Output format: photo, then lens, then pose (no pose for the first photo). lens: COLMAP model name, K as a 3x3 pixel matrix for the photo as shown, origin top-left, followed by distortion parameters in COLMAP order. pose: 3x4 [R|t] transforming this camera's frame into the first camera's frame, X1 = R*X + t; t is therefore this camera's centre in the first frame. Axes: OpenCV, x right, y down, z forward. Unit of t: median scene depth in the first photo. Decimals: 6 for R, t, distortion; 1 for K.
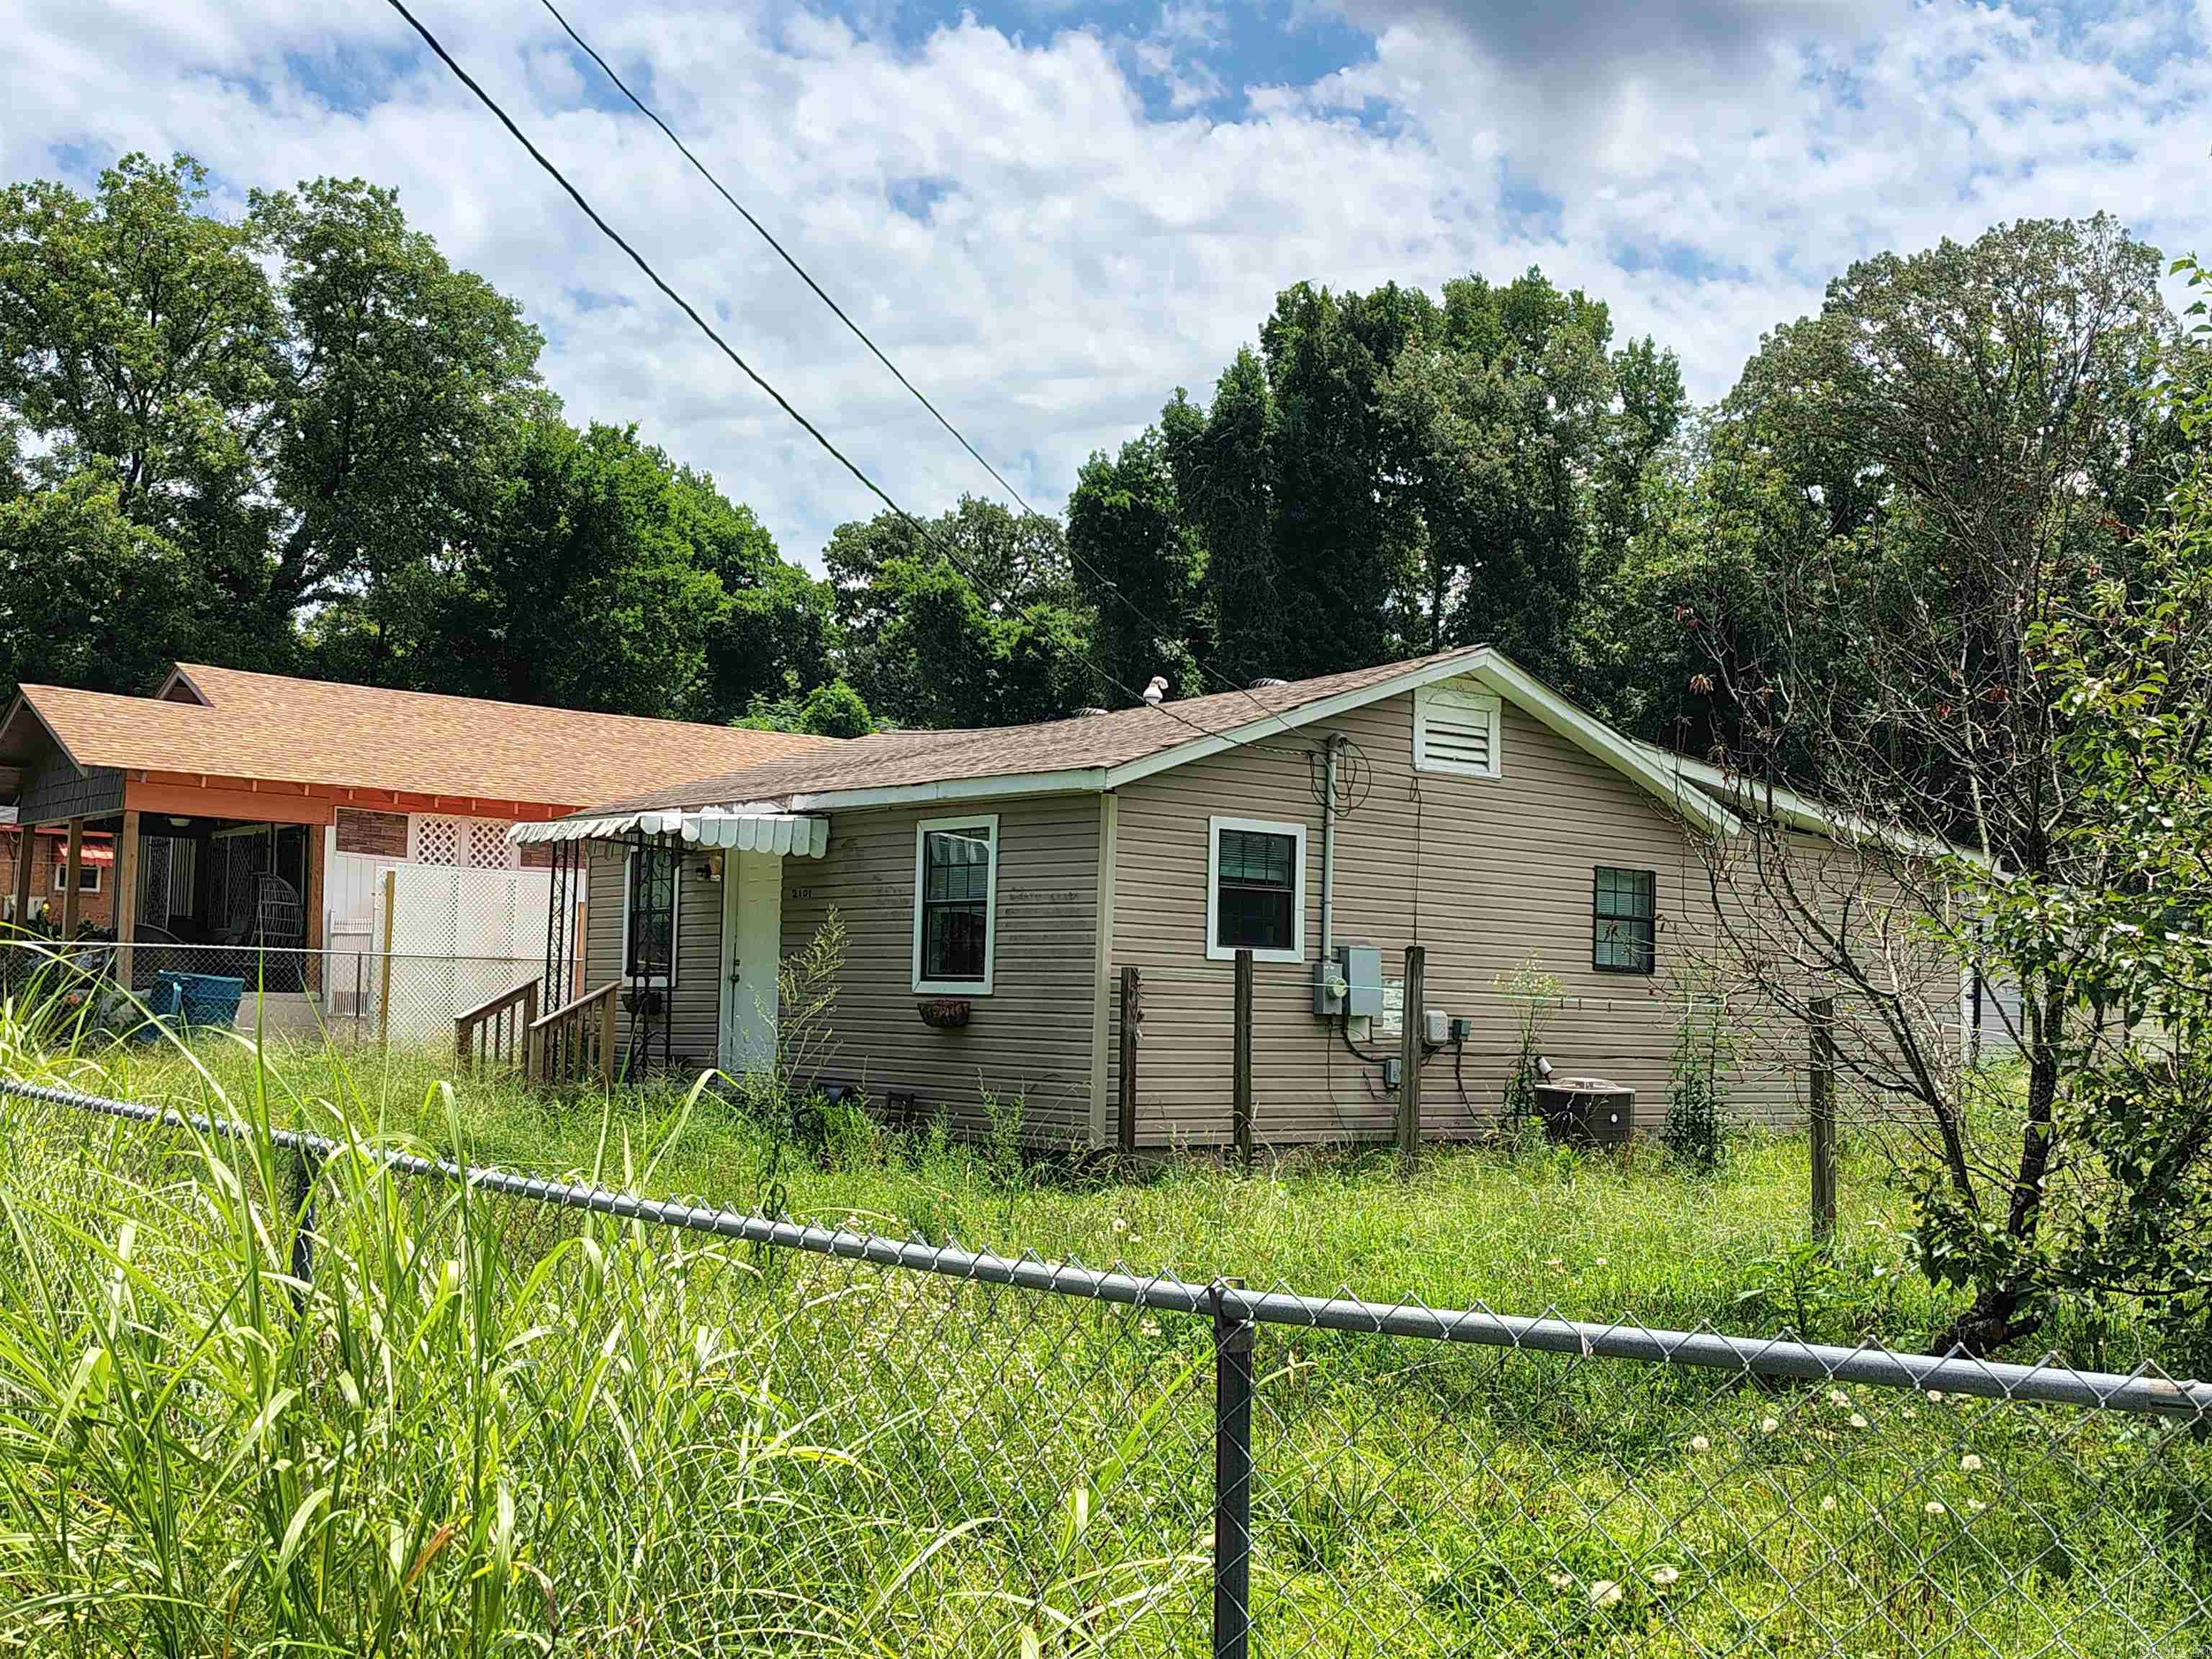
lens RADIAL K [[2414.9, 0, 1103.9], [0, 2414.9, 832.1], [0, 0, 1]] dist [0.113407, -0.000991]
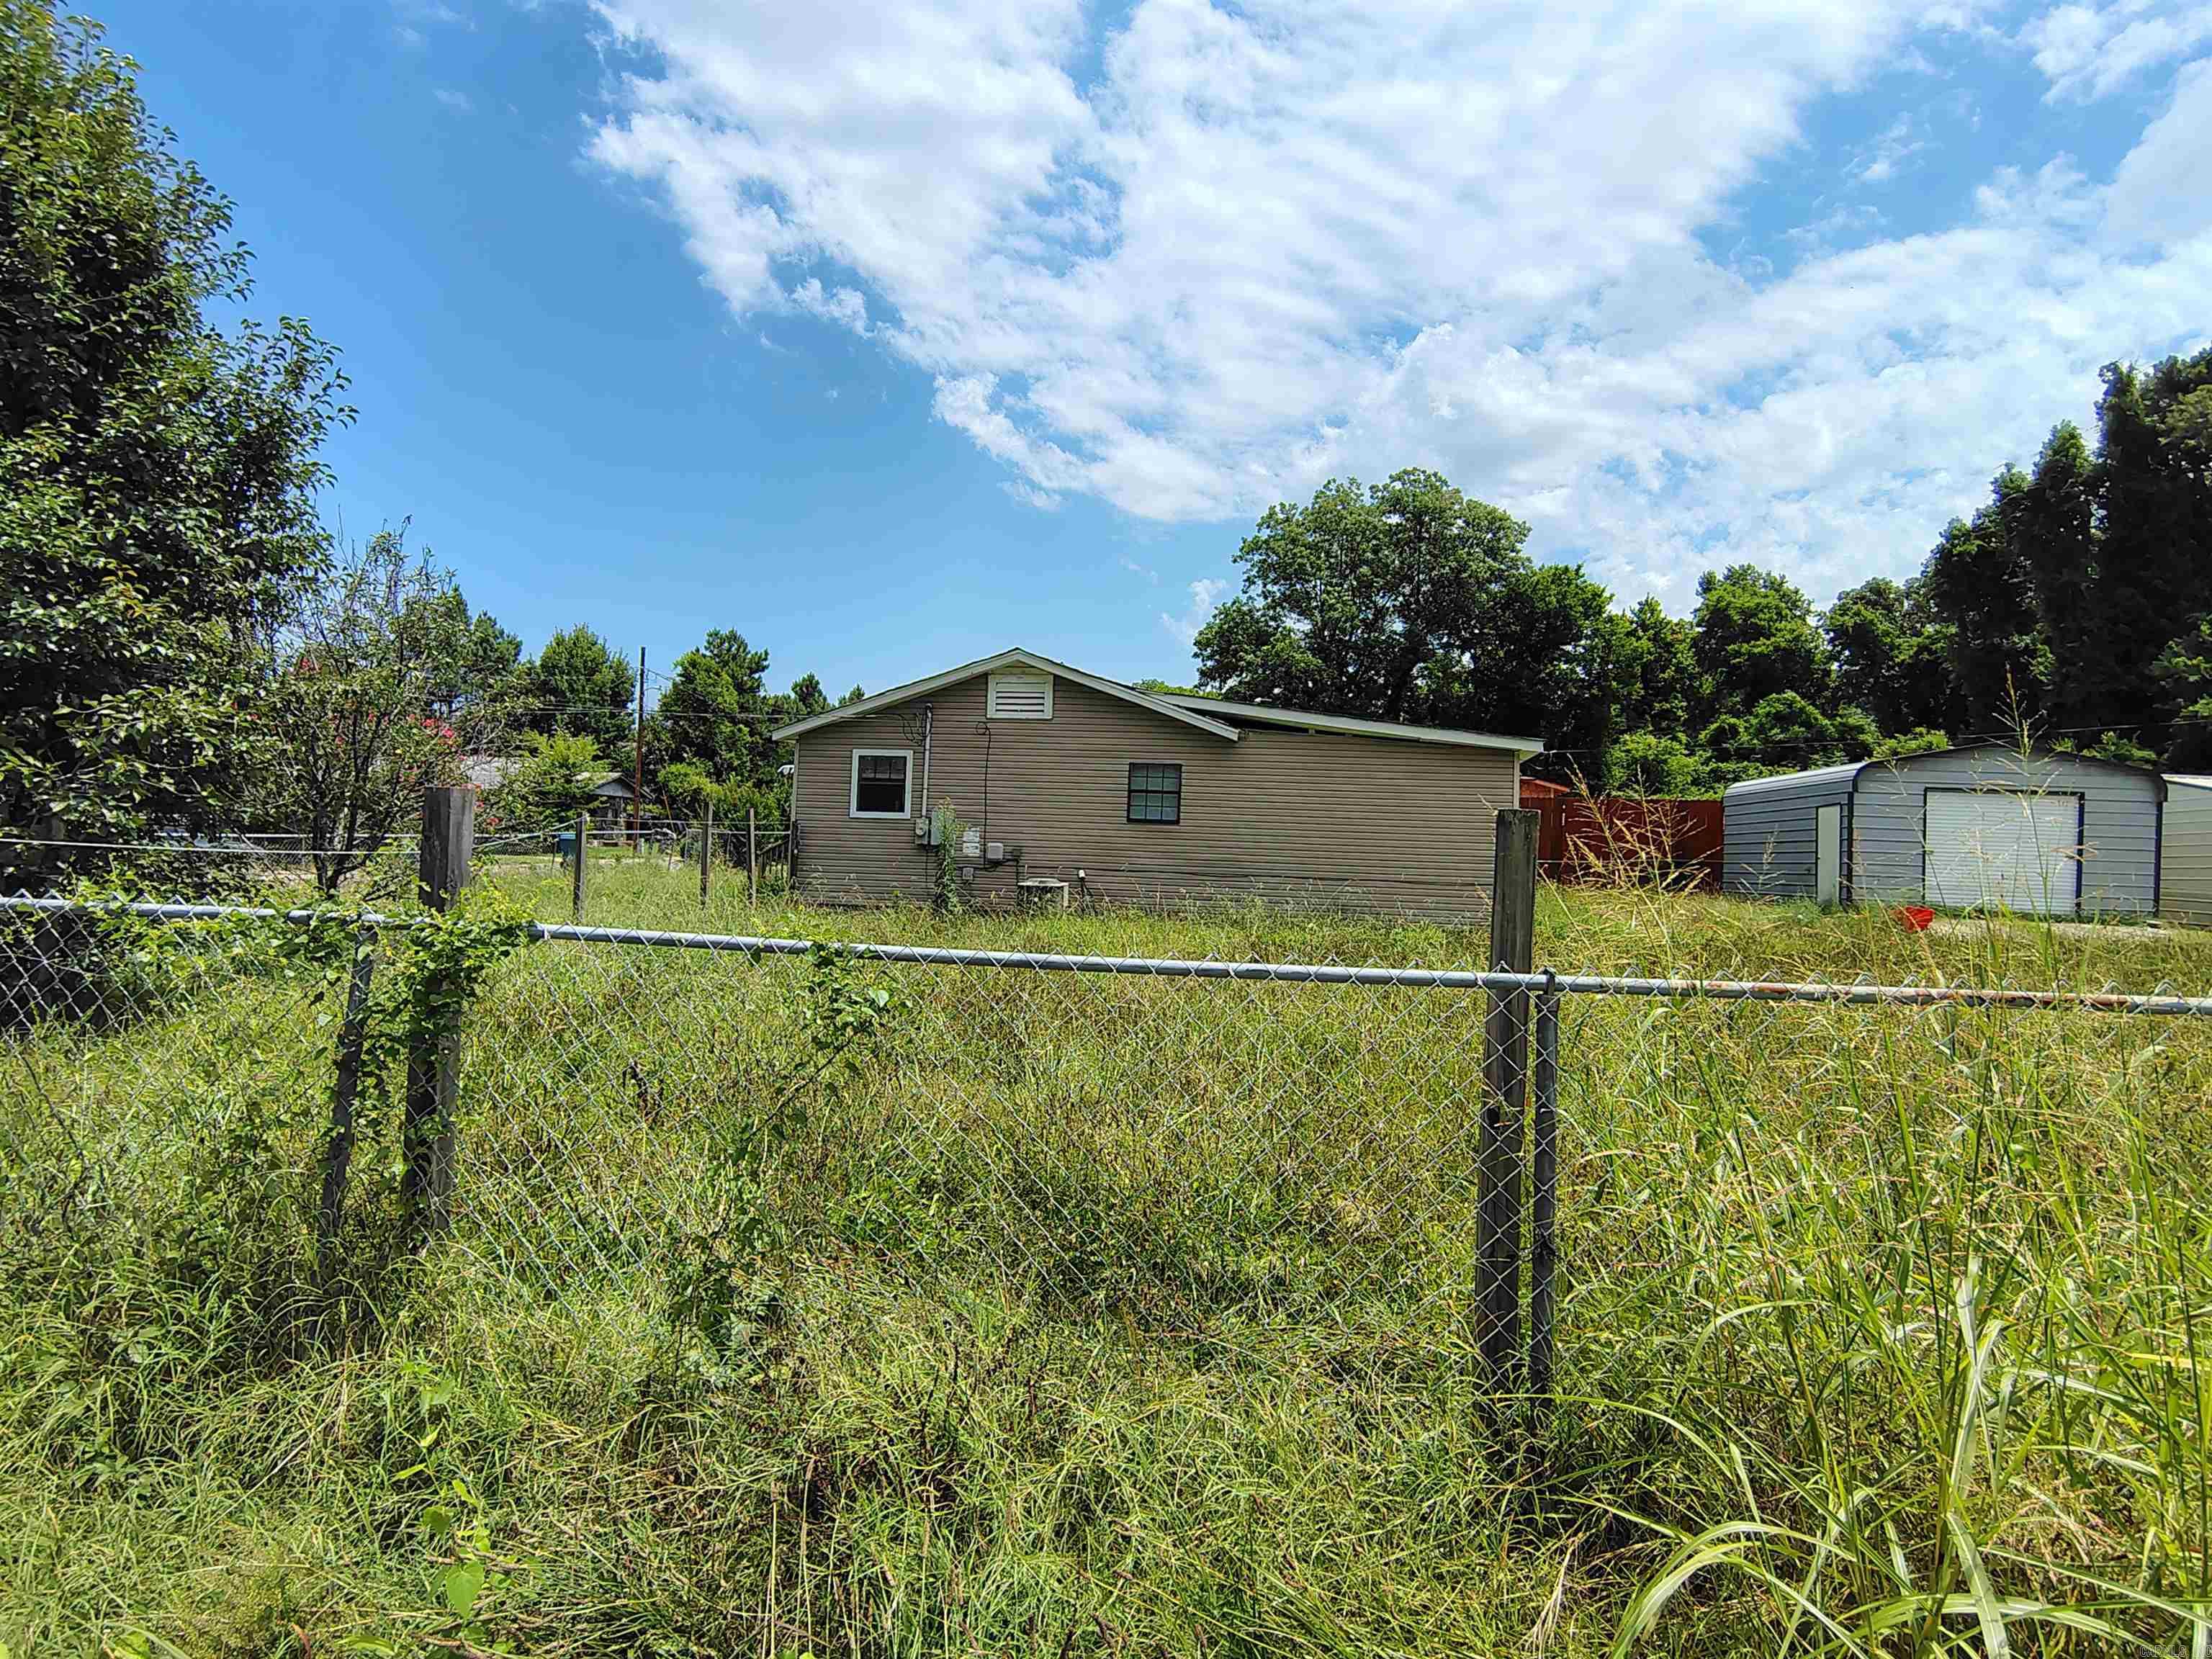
lens RADIAL K [[1203.1, 0, 1110.6], [0, 1203.1, 869.9], [0, 0, 1]] dist [0.002702, 0.000077]
pose [[0.667802, 0.002218, -0.744336, 0.212774], [0.037425, 0.998631, 0.036552, 0.014861], [0.743398, -0.052267, 0.666804, 0.100832]]
